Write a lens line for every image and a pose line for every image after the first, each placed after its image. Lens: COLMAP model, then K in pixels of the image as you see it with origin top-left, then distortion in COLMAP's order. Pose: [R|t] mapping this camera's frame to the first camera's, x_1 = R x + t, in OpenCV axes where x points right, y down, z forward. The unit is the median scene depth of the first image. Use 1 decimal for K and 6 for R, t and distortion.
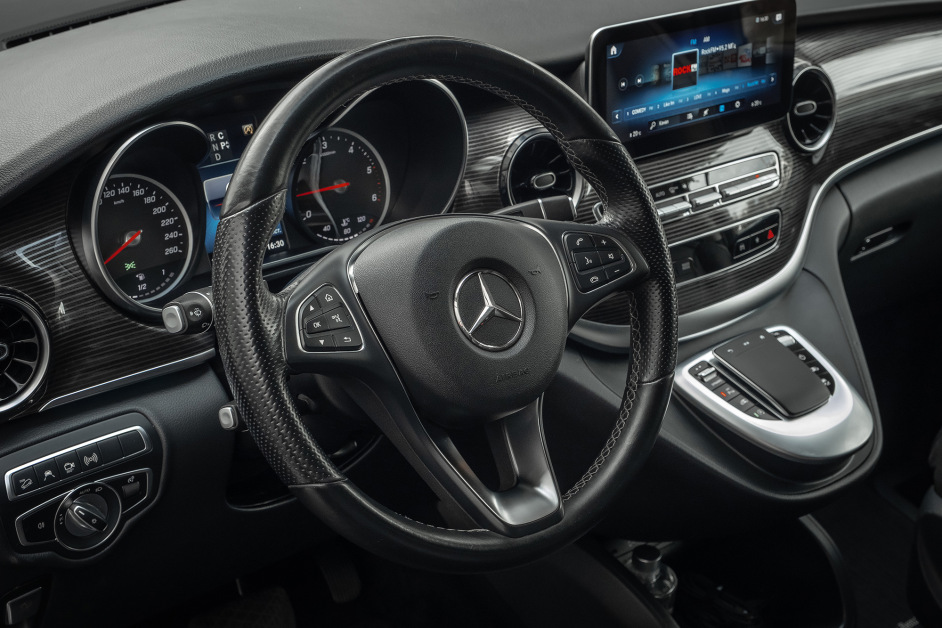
lens RADIAL K [[1345.0, 0, 472.6], [0, 1345.0, 333.2], [0, 0, 1]] dist [0.003976, -0.013966]
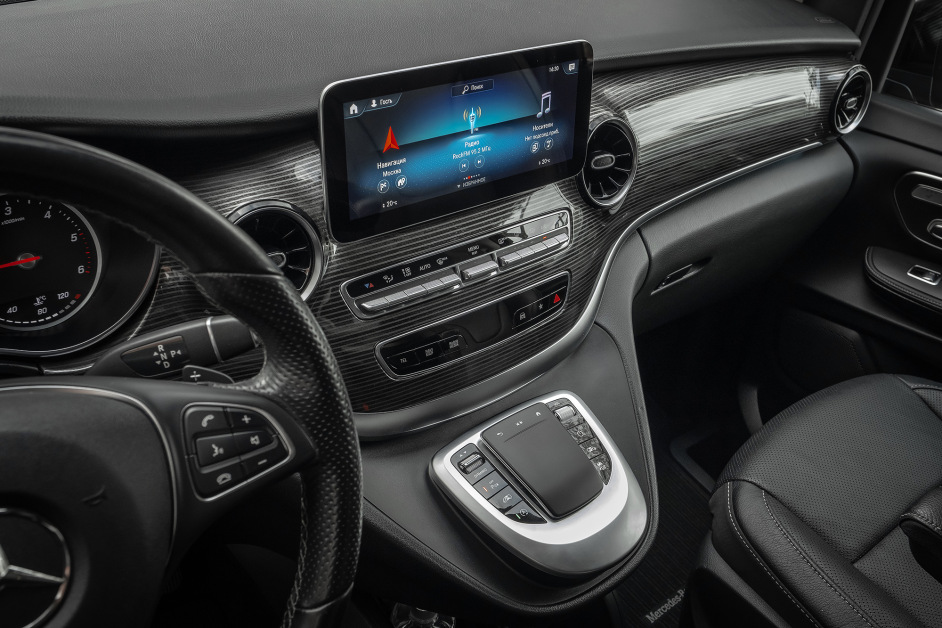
lens RADIAL K [[834.2, 0, 471.0], [0, 834.2, 314.0], [0, 0, 1]] dist [-0.002209, -0.009392]
pose [[0.999176, 0.032182, 0.024730, 0.148369], [-0.034808, 0.992830, 0.114354, -0.129024], [-0.020872, -0.115120, 0.993132, 0.419555]]
